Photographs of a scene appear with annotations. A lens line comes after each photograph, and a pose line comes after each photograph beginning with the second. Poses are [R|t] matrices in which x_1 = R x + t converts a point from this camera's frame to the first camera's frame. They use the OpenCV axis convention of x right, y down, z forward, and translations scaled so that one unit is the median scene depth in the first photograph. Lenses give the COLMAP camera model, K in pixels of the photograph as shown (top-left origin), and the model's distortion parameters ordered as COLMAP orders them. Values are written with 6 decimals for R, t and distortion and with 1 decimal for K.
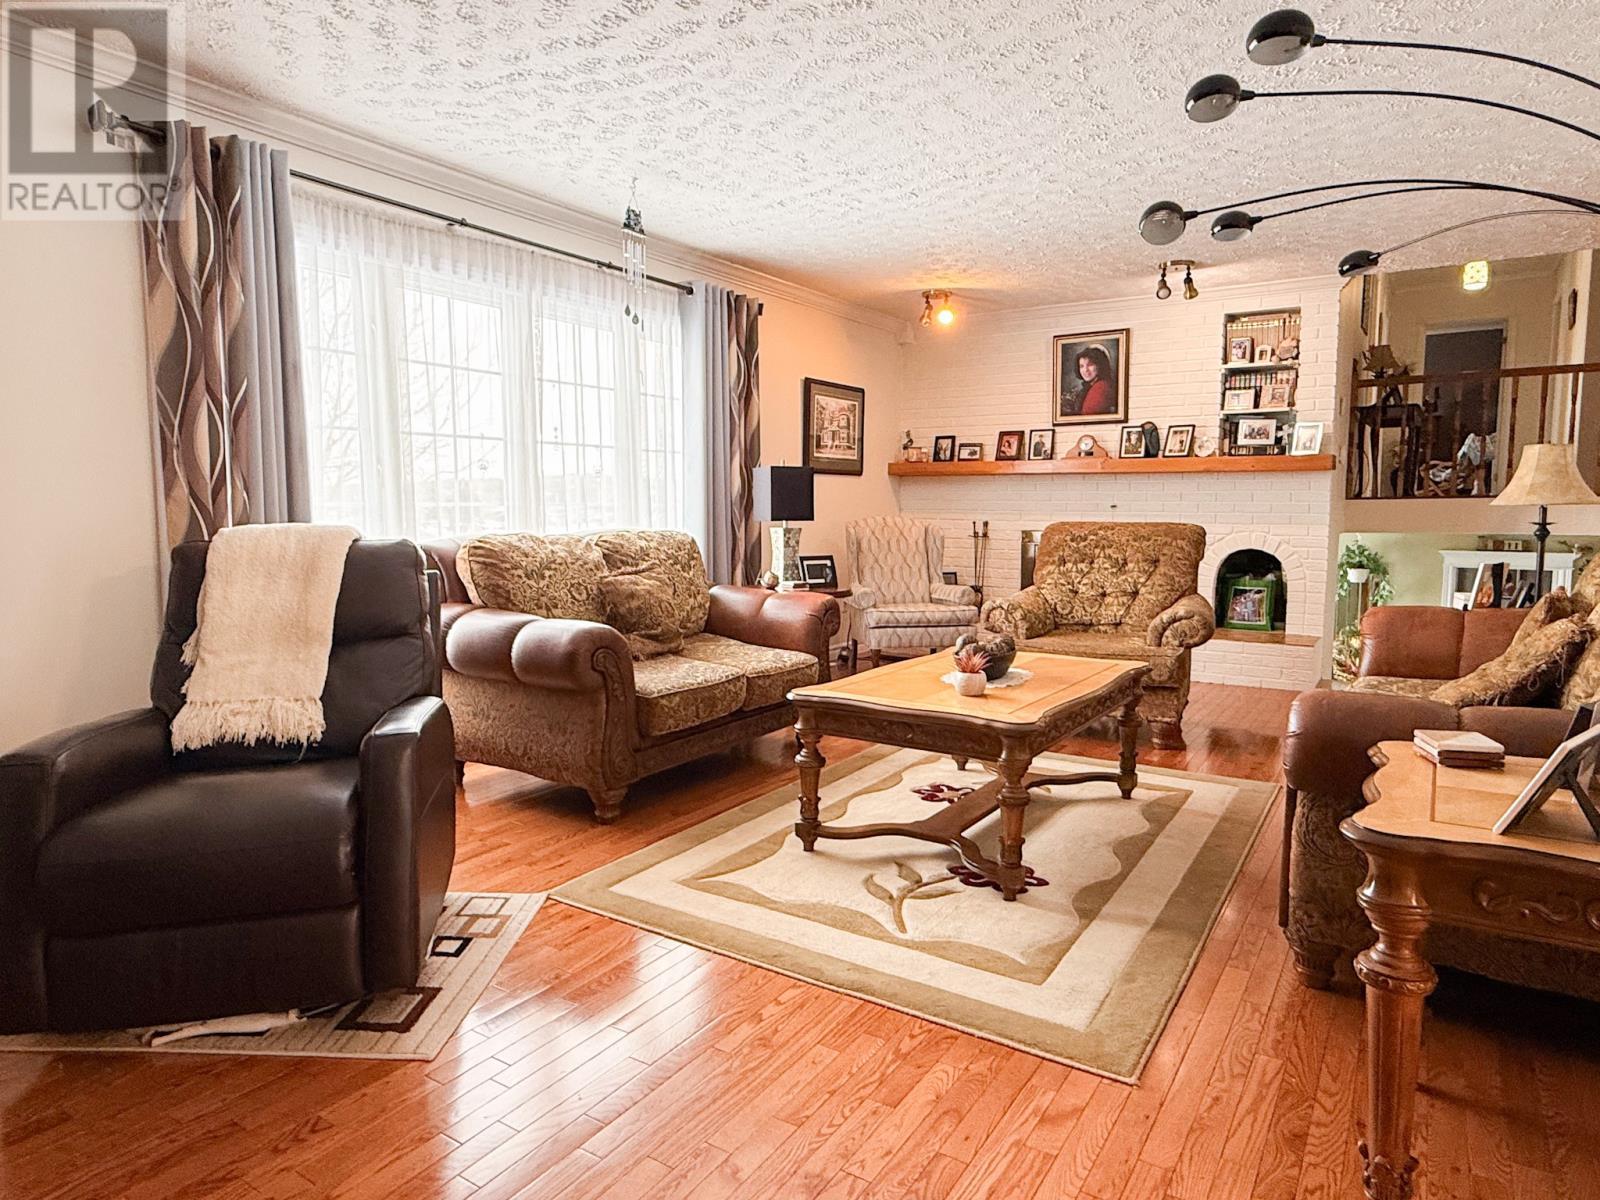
lens RADIAL K [[972.8, 0, 800.0], [0, 972.8, 600.0], [0, 0, 1]] dist [0.000223, 0.000408]
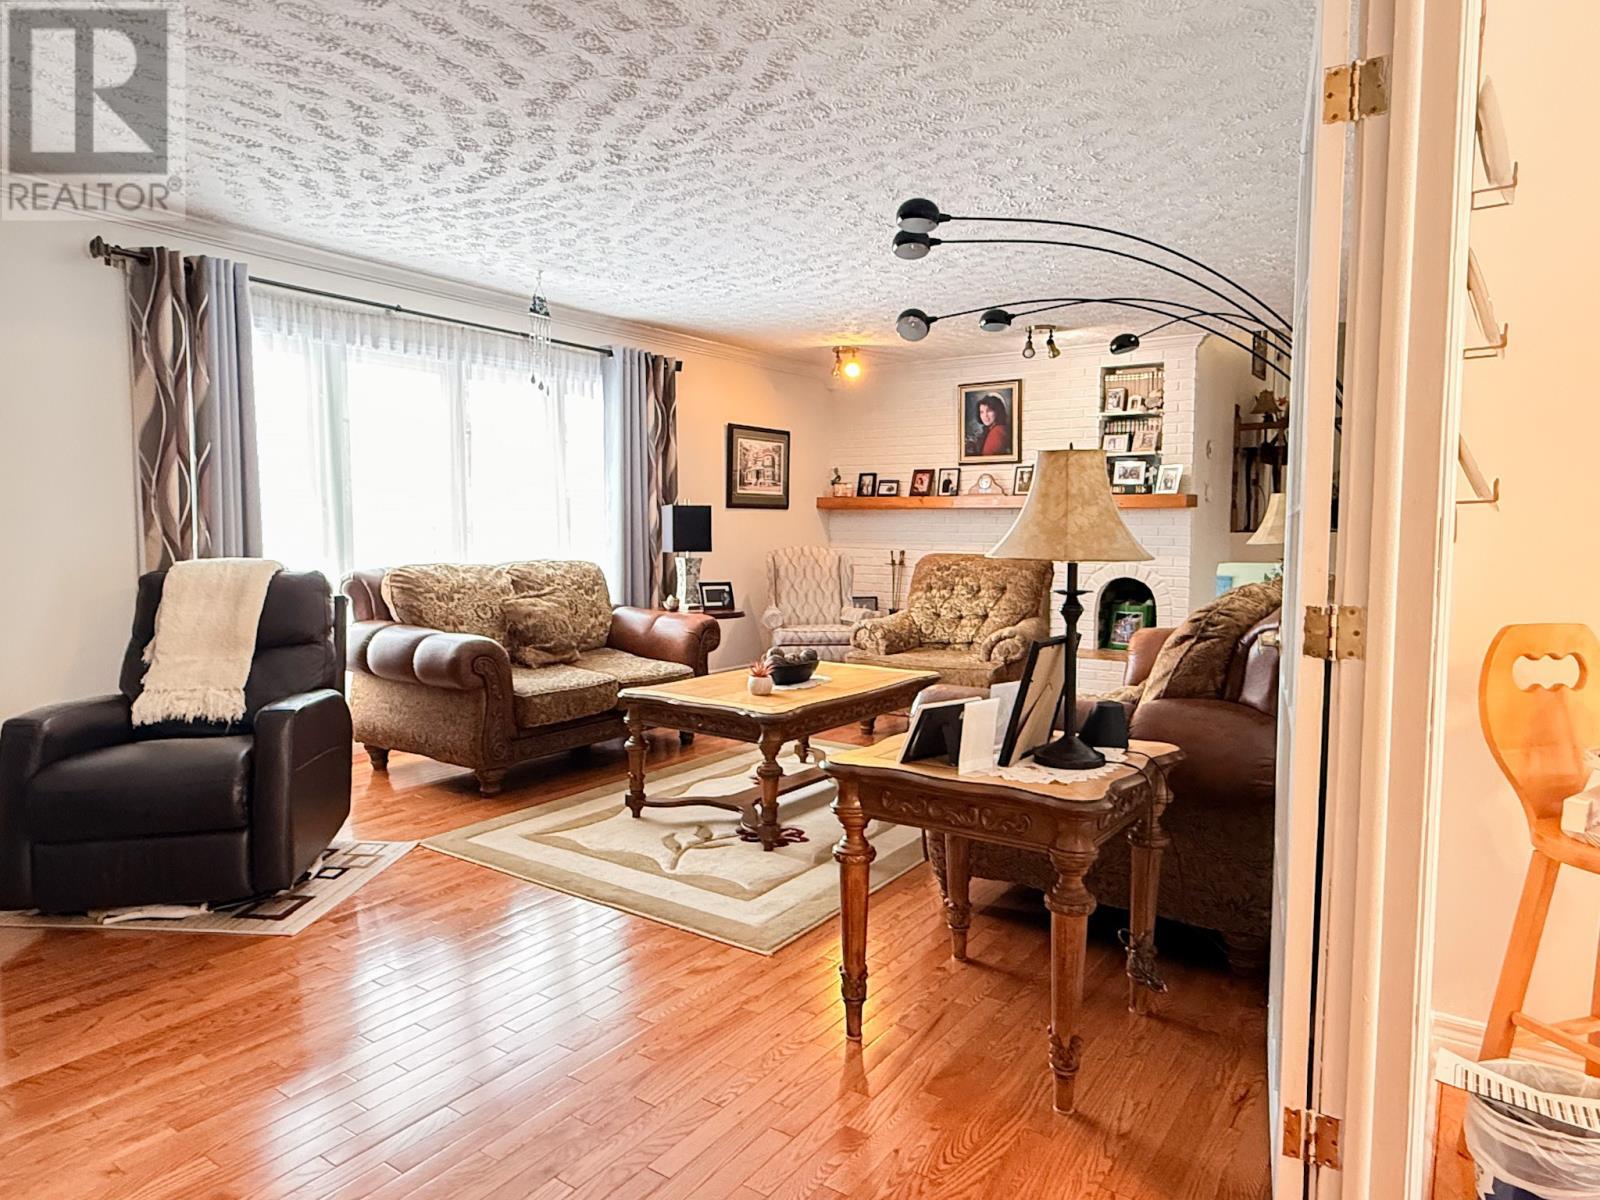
lens RADIAL K [[986.2, 0, 800.0], [0, 986.2, 600.0], [0, 0, 1]] dist [0.001748, -0.000759]
pose [[0.999553, 0.005851, -0.029332, 0.212618], [-0.006532, 0.999710, -0.023189, 0.003190], [0.029188, 0.023370, 0.999301, -0.231785]]
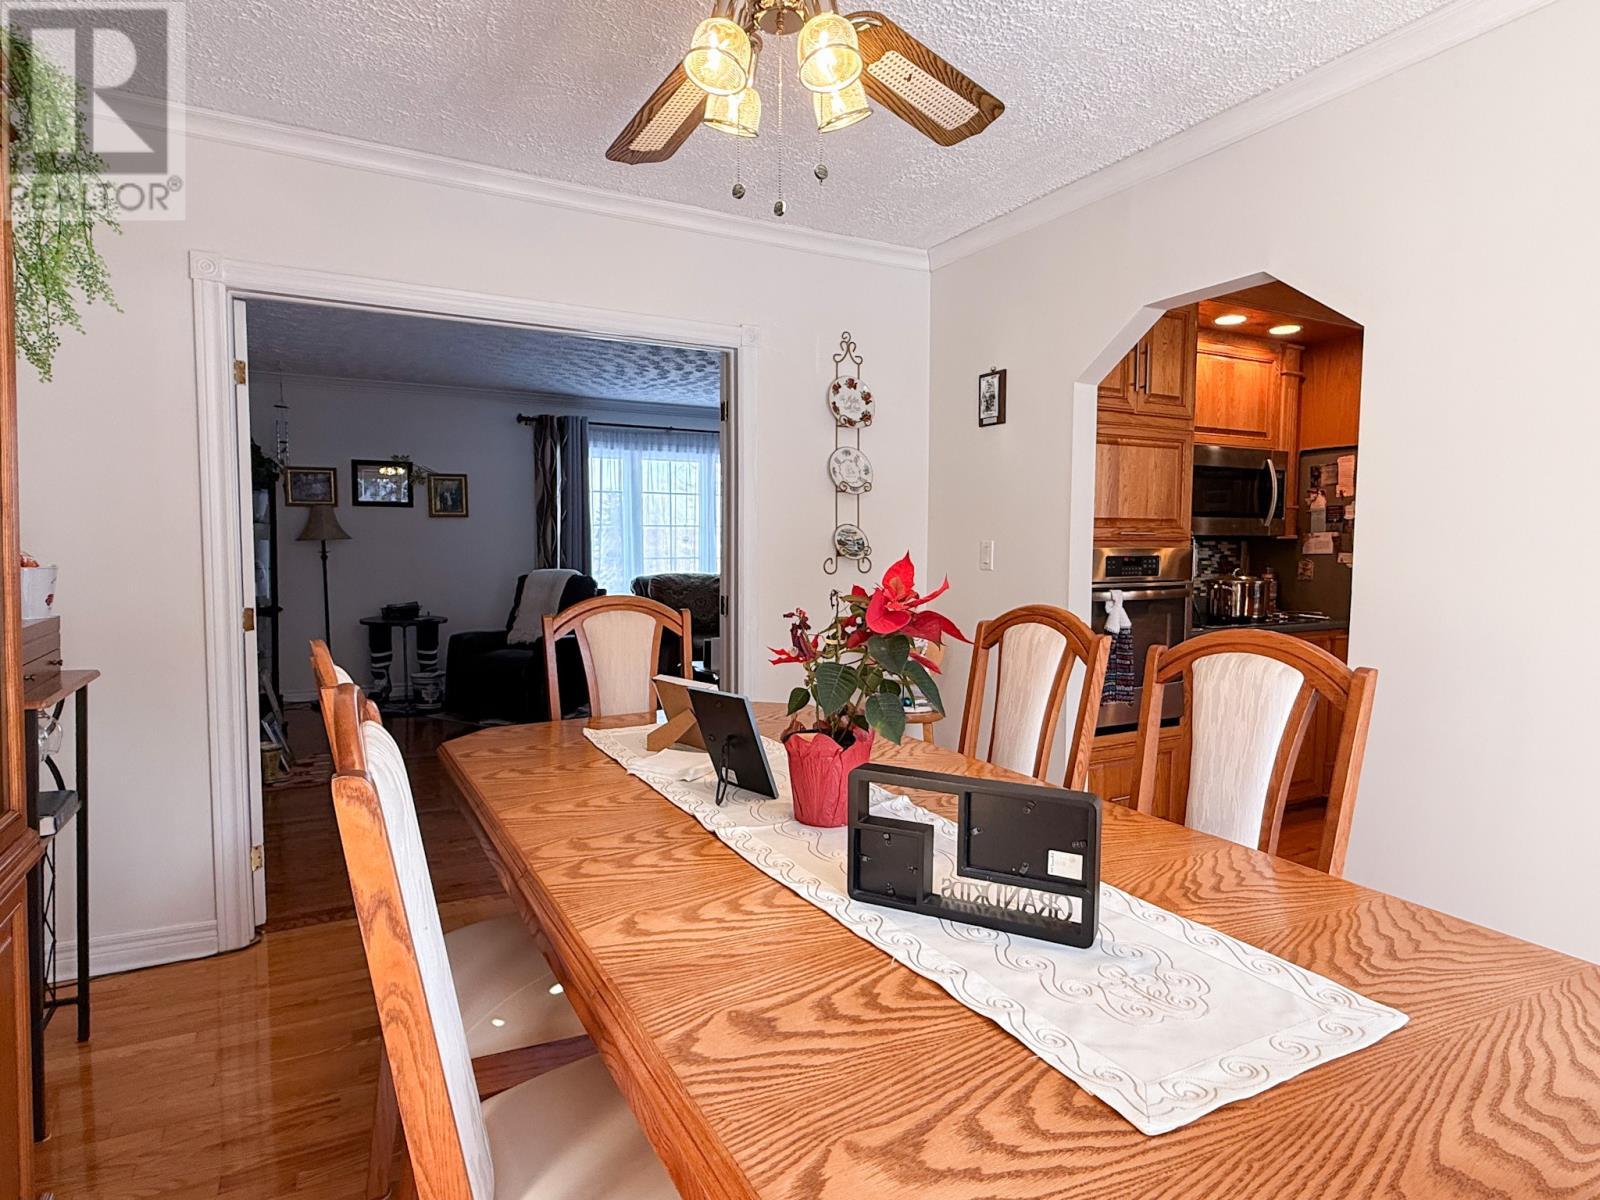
lens RADIAL K [[902.8, 0, 800.0], [0, 902.8, 600.0], [0, 0, 1]] dist [0.000354, 0.000015]
pose [[0.878751, 0.034812, -0.476009, 0.939527], [-0.050478, 0.998522, -0.020162, 0.017150], [0.474603, 0.041745, 0.879209, -0.652794]]
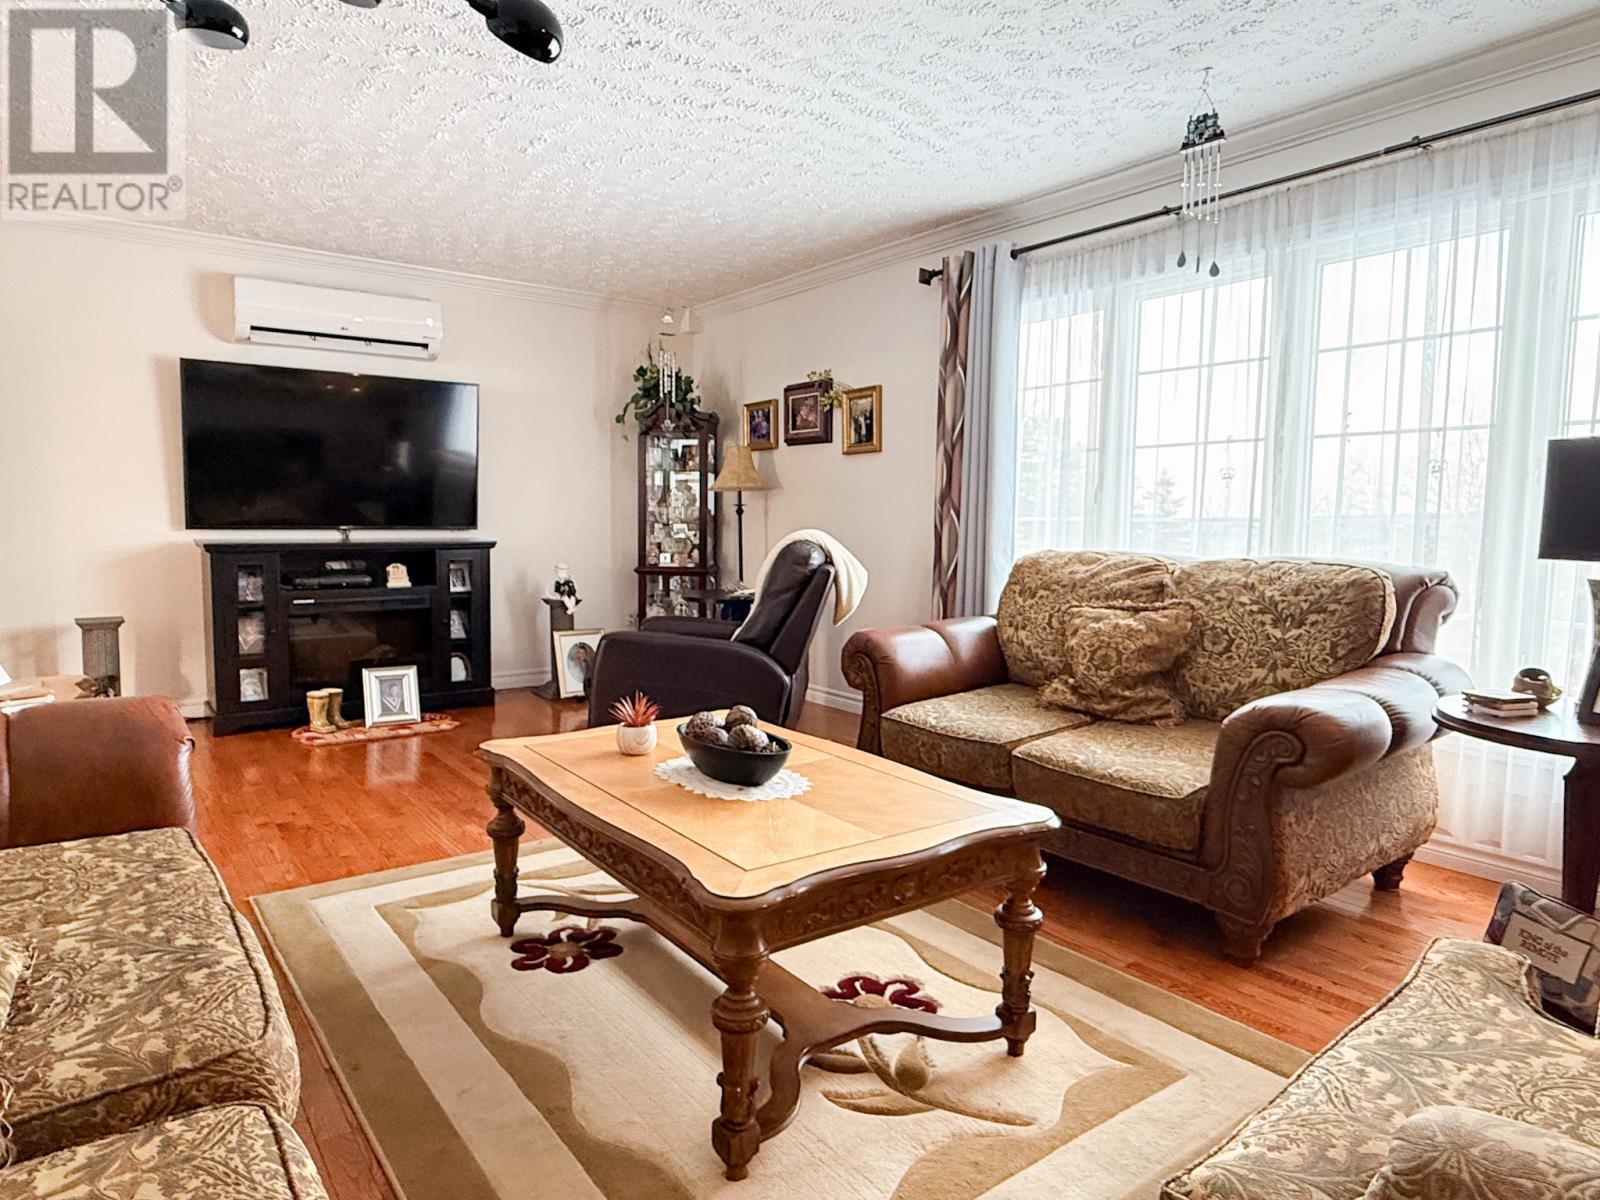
lens RADIAL K [[978.2, 0, 800.0], [0, 978.2, 600.0], [0, 0, 1]] dist [-0.003054, -0.000563]
pose [[-0.344592, 0.080359, -0.935307, 0.711941], [-0.095332, 0.988183, 0.120025, -0.113862], [0.933900, 0.130524, -0.332859, 1.118941]]
